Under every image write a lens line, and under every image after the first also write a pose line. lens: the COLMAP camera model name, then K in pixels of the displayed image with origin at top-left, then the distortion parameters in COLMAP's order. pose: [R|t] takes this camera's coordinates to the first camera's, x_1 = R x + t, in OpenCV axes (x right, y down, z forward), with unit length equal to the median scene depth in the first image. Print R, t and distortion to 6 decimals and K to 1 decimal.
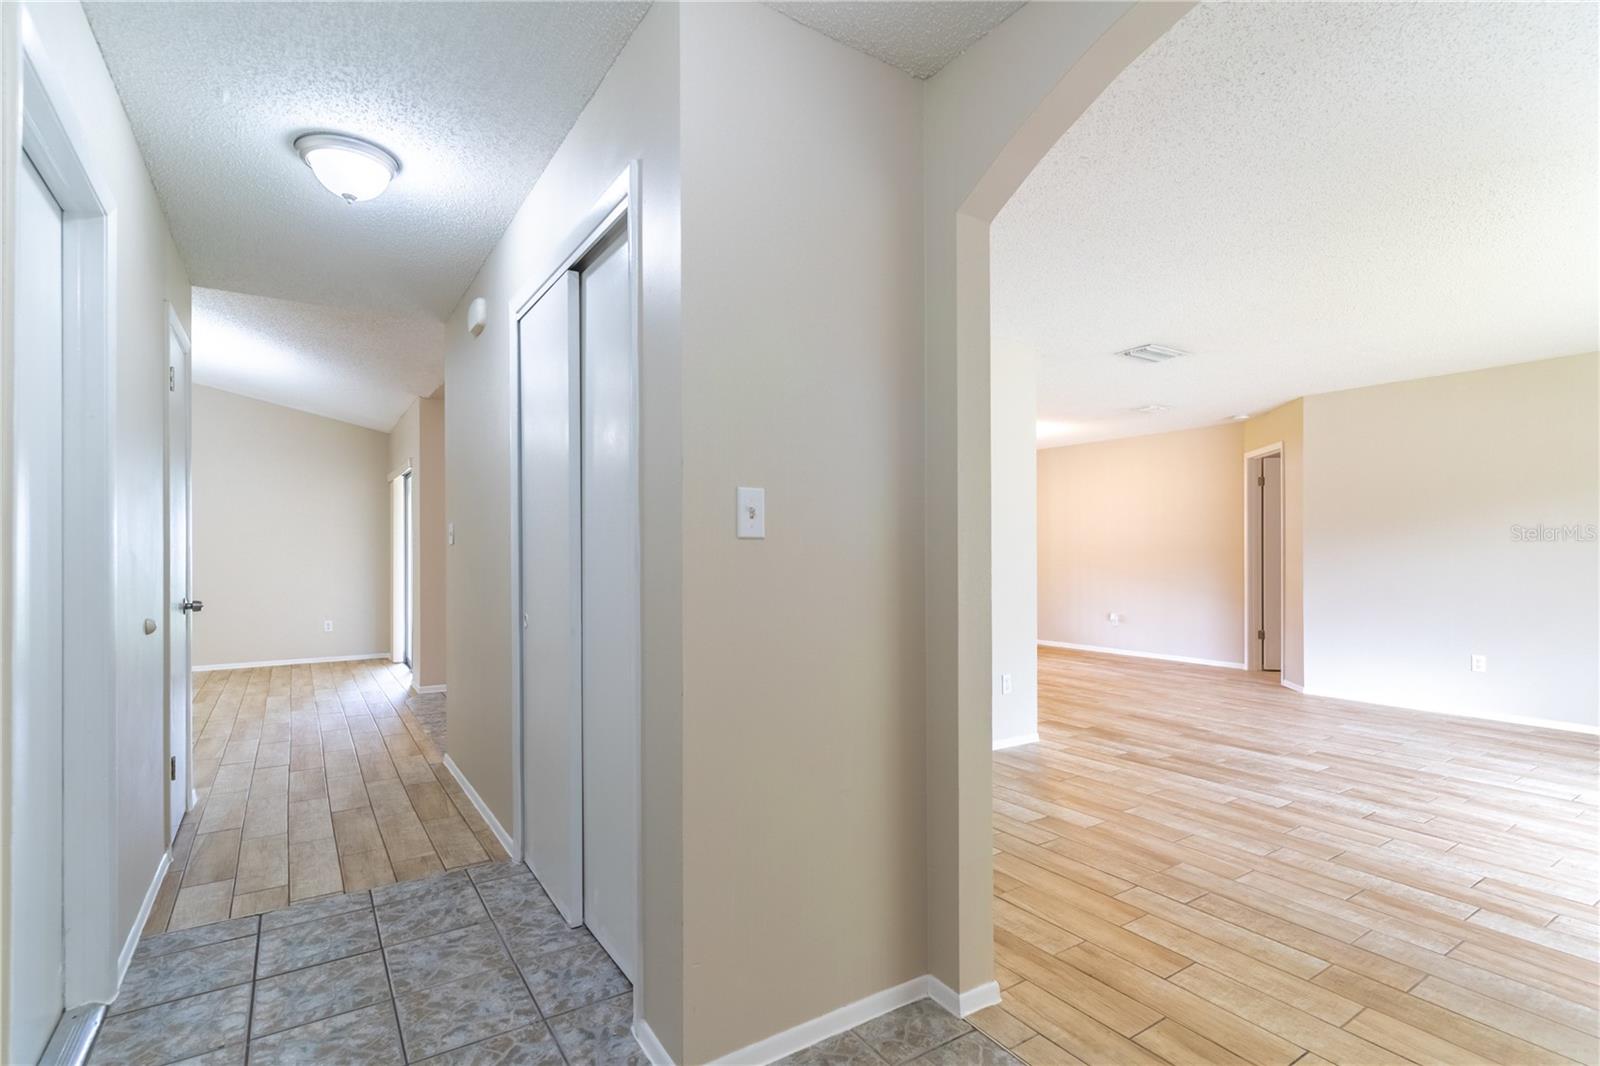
lens RADIAL K [[769.1, 0, 796.1], [0, 769.1, 545.1], [0, 0, 1]] dist [0.001354, -0.001024]
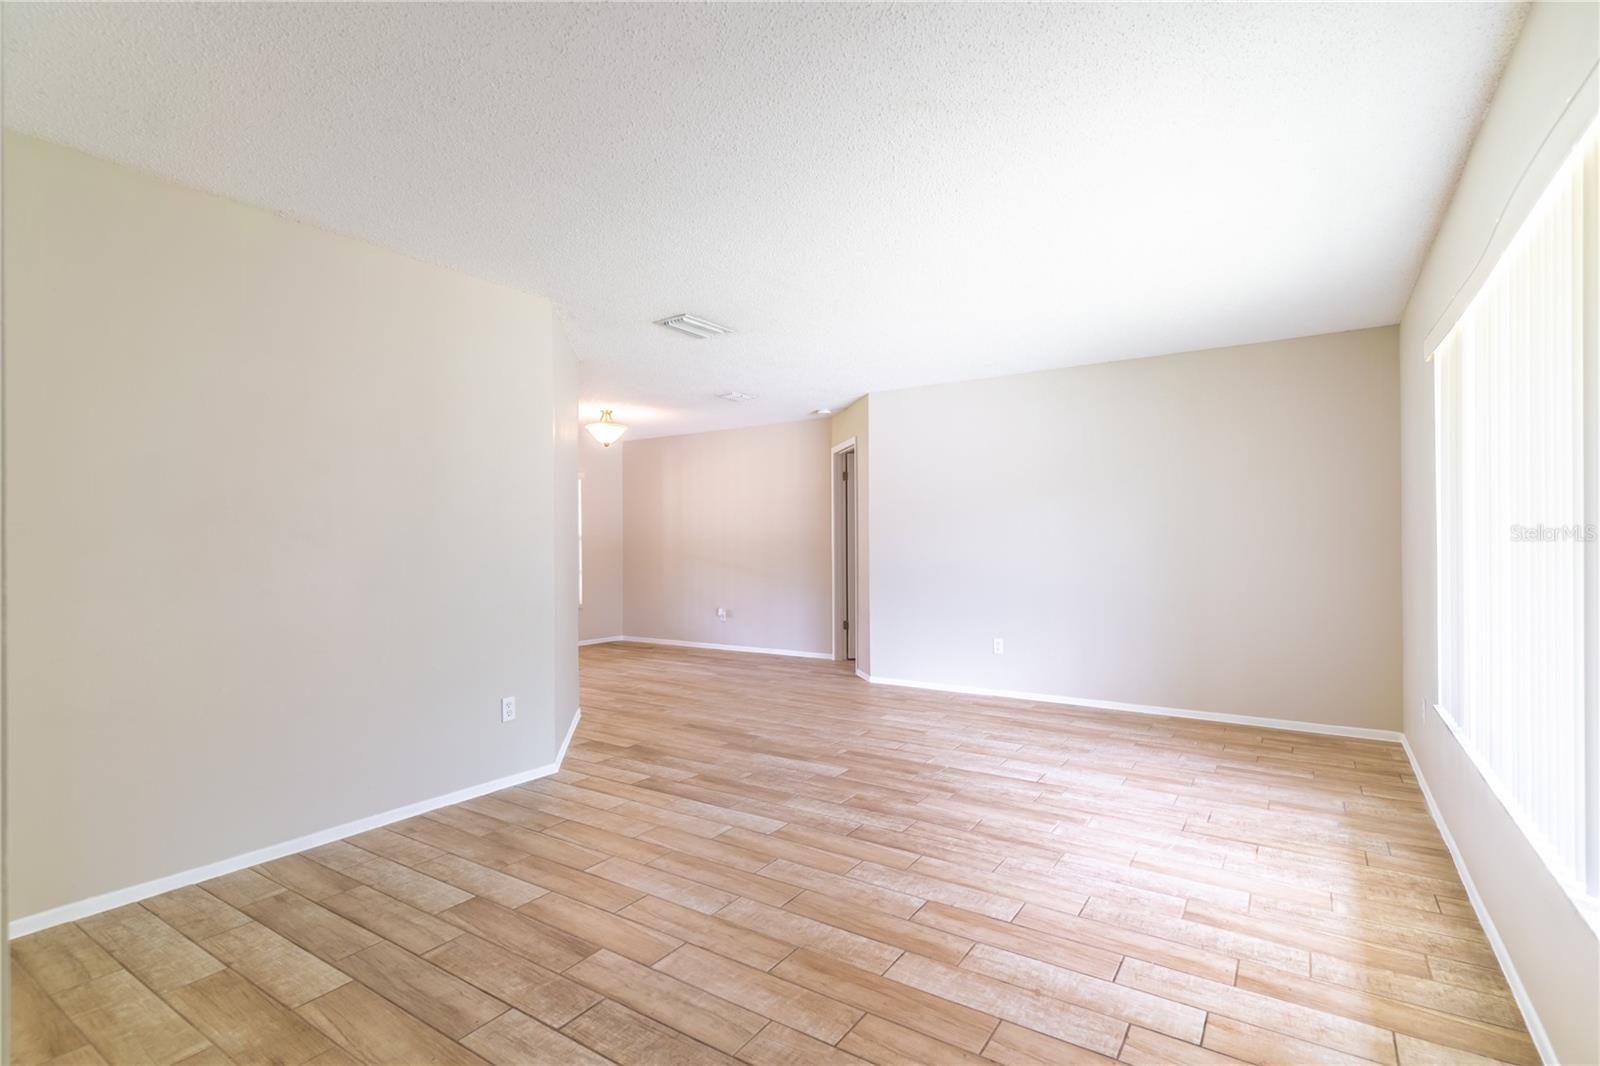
lens RADIAL K [[769.1, 0, 803.4], [0, 769.1, 526.2], [0, 0, 1]] dist [0.001354, -0.001024]
pose [[0.917371, 0.004321, 0.398009, 0.295222], [0.002070, 0.999876, -0.015625, 0.001266], [-0.398027, 0.015158, 0.917248, 0.160648]]
